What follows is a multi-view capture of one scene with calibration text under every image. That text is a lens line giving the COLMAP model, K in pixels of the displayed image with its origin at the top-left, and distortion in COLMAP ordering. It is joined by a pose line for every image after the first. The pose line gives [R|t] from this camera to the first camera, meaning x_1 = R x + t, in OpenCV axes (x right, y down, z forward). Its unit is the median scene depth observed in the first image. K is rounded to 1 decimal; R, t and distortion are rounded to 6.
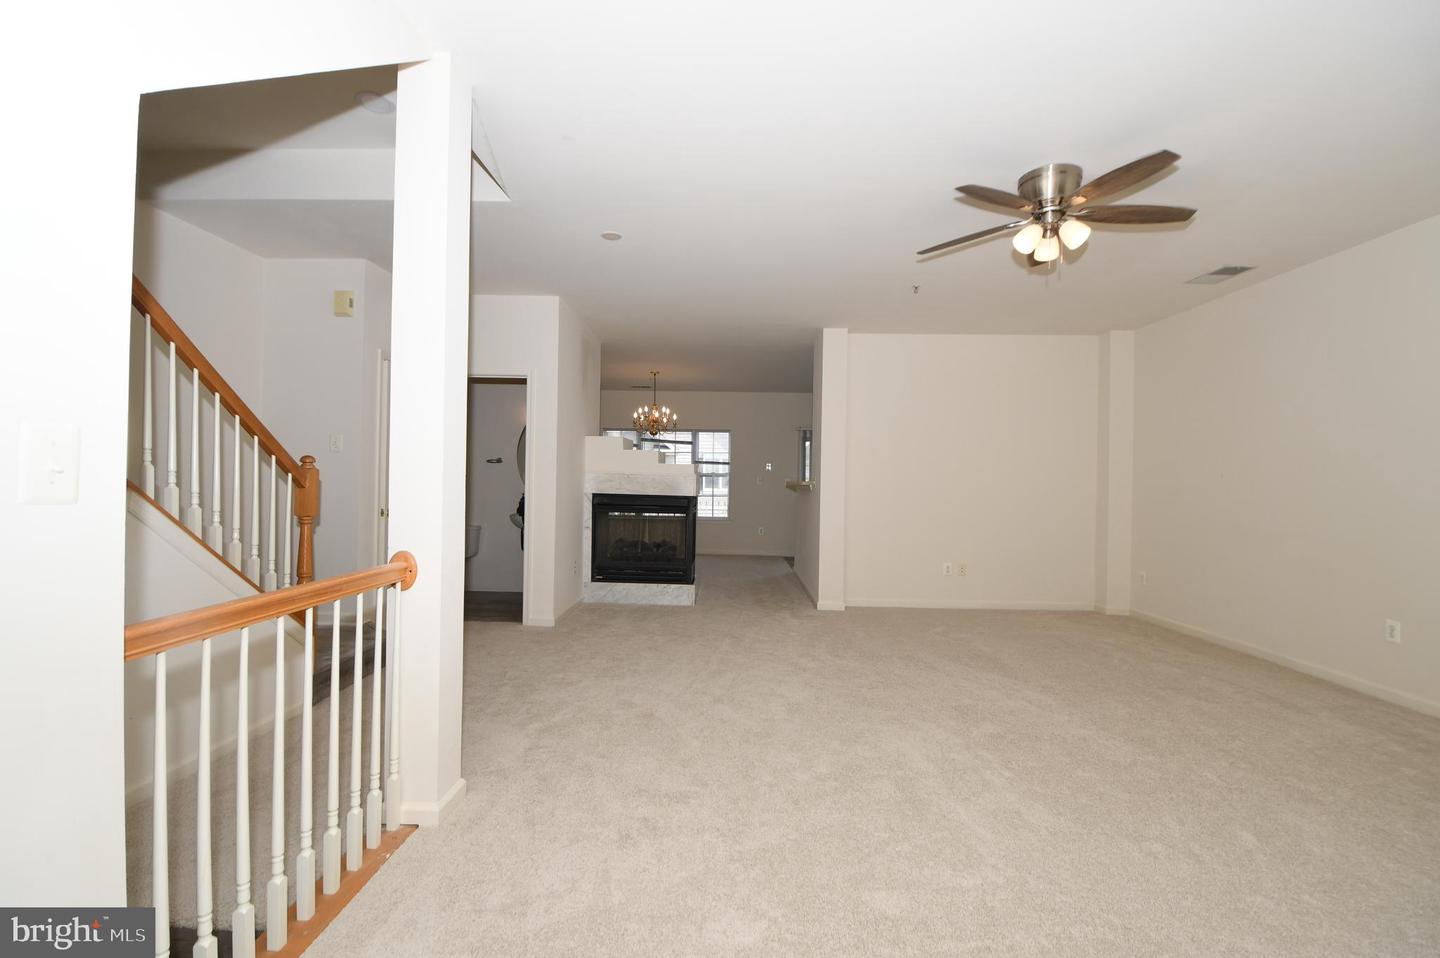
lens RADIAL K [[627.6, 0, 712.1], [0, 627.6, 481.5], [0, 0, 1]] dist [0.002429, -0.014098]
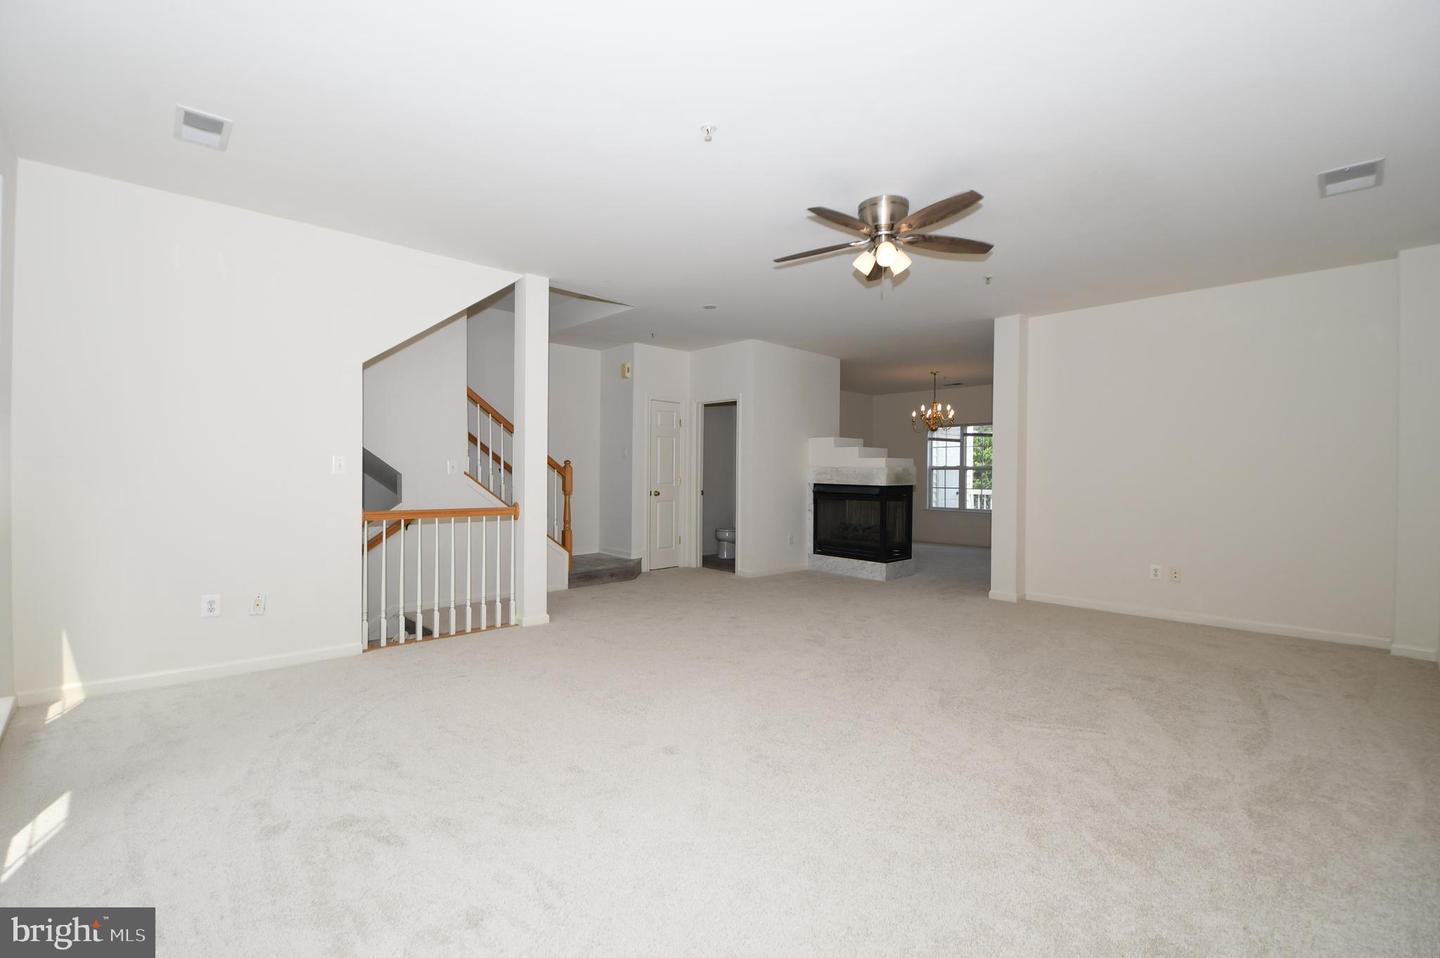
lens RADIAL K [[627.6, 0, 712.1], [0, 627.6, 481.5], [0, 0, 1]] dist [0.002429, -0.014098]
pose [[0.698792, -0.002596, -0.715320, 0.569203], [0.004029, 0.999992, 0.000307, 0.013799], [0.715314, -0.003096, 0.698797, -0.024704]]
